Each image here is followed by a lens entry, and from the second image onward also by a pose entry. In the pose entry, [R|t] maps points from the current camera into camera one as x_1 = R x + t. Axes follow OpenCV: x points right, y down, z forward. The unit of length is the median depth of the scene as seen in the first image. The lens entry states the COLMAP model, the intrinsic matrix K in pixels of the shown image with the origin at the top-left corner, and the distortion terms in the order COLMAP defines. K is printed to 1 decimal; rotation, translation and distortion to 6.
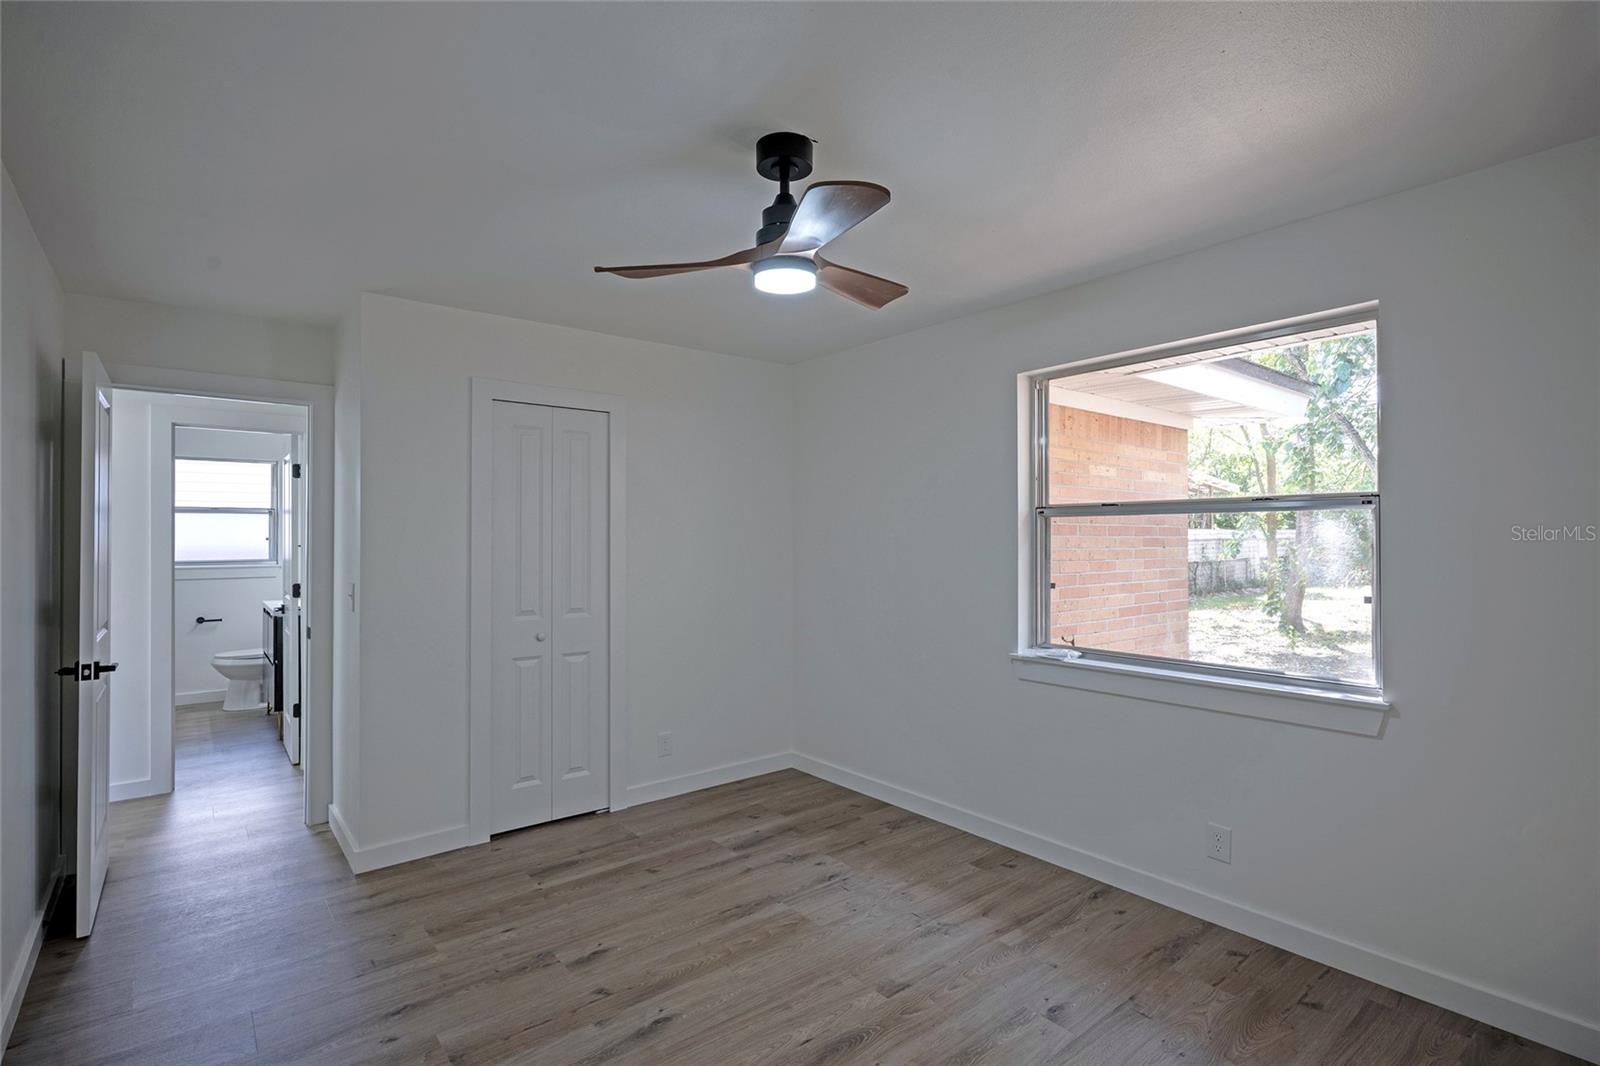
lens RADIAL K [[771.8, 0, 801.2], [0, 771.8, 533.1], [0, 0, 1]] dist [-0.001625, 0.001885]
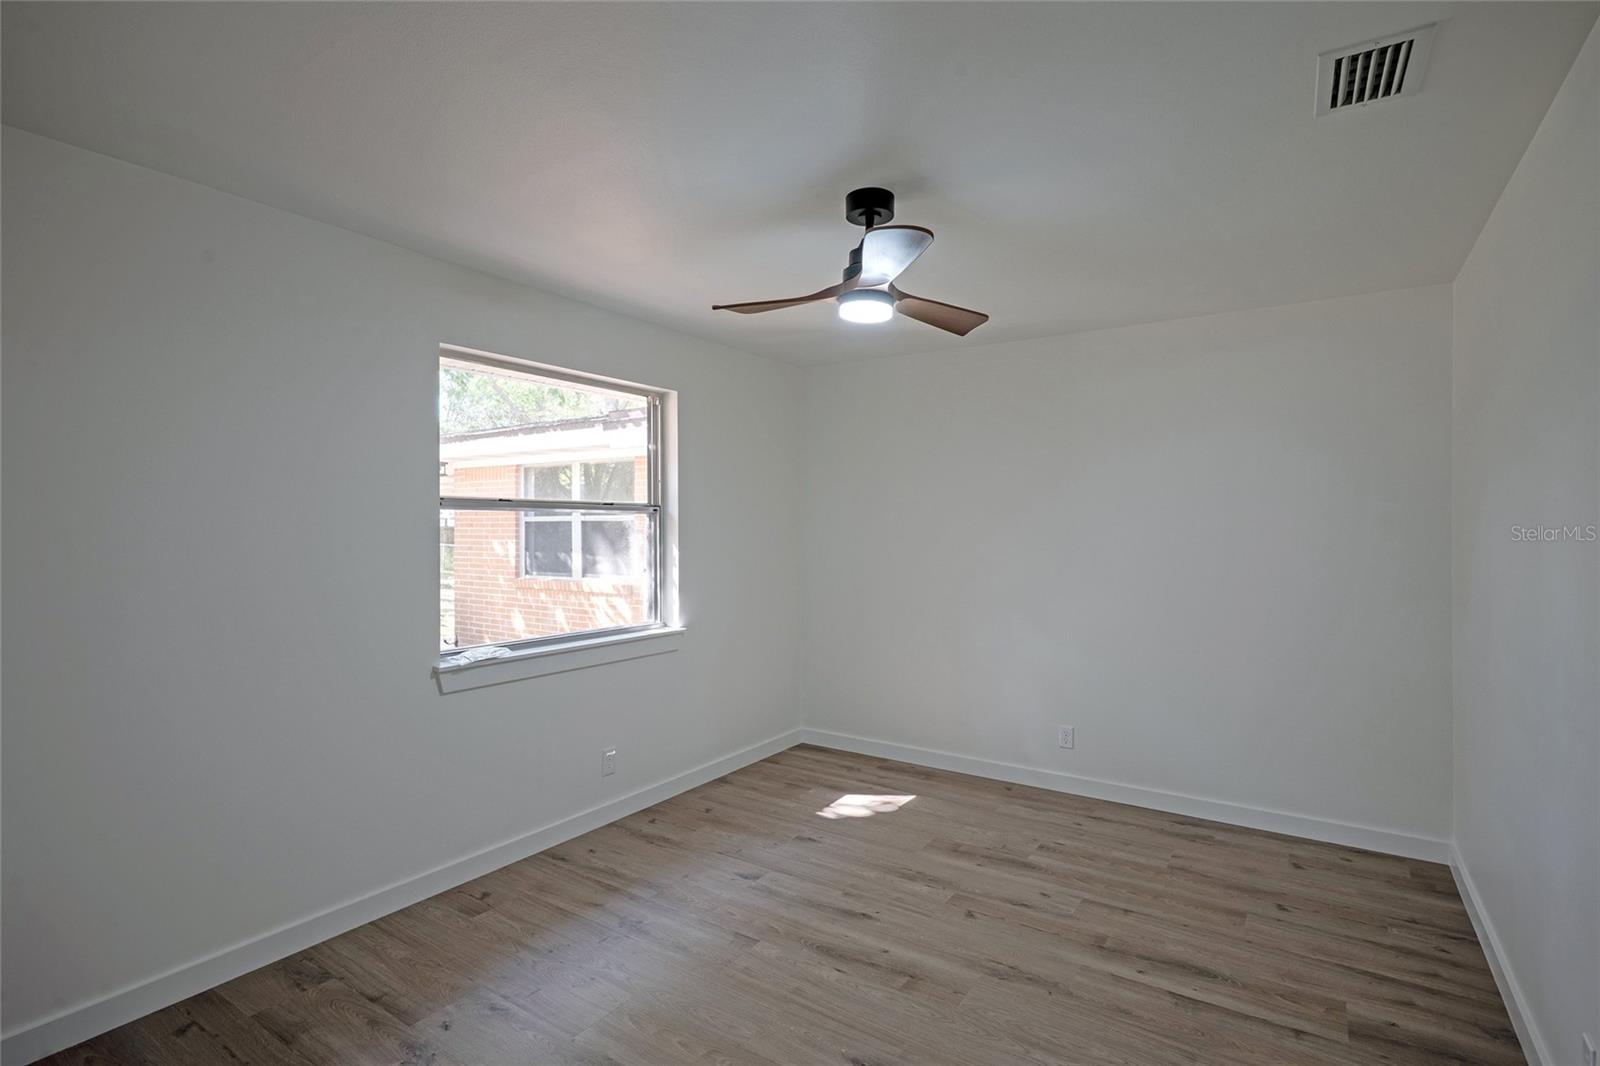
lens RADIAL K [[771.8, 0, 802.5], [0, 771.8, 537.7], [0, 0, 1]] dist [-0.001625, 0.001885]
pose [[-0.303794, -0.004572, 0.952727, -1.007066], [-0.006527, 0.999975, 0.002718, 0.010052], [-0.952715, -0.005393, -0.303817, 1.322298]]
